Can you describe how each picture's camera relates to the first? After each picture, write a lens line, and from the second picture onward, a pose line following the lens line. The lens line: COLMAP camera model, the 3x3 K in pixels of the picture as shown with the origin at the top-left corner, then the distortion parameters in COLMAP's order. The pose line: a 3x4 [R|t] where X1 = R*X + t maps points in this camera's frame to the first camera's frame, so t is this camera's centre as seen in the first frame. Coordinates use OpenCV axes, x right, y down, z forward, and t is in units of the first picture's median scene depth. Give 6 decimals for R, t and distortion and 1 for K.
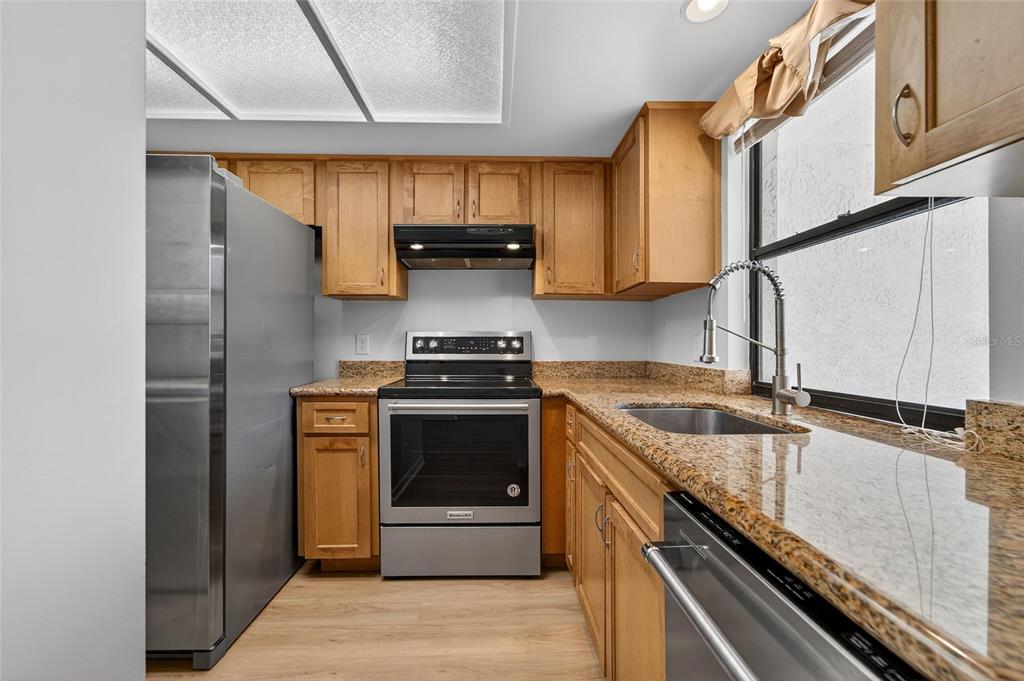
lens RADIAL K [[417.7, 0, 517.1], [0, 417.7, 343.3], [0, 0, 1]] dist [-0.007780, 0.003414]
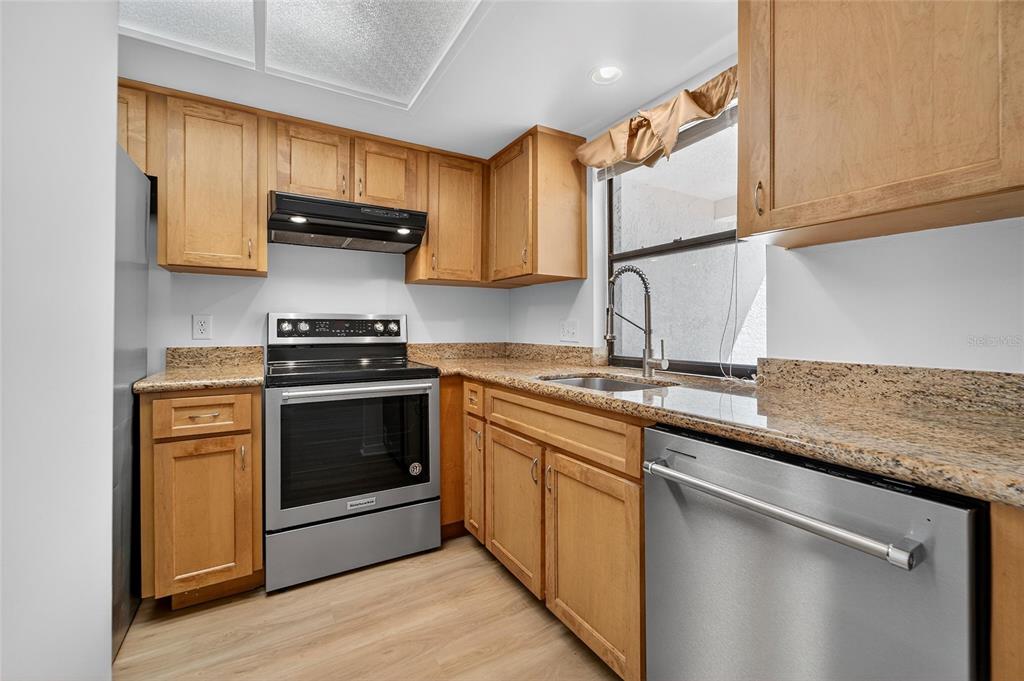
lens RADIAL K [[417.7, 0, 522.5], [0, 417.7, 326.0], [0, 0, 1]] dist [-0.007780, 0.003414]
pose [[0.875518, 0.003271, 0.483174, -0.280825], [-0.001671, 0.999992, -0.003742, 0.003468], [-0.483182, 0.002468, 0.875516, -0.026351]]
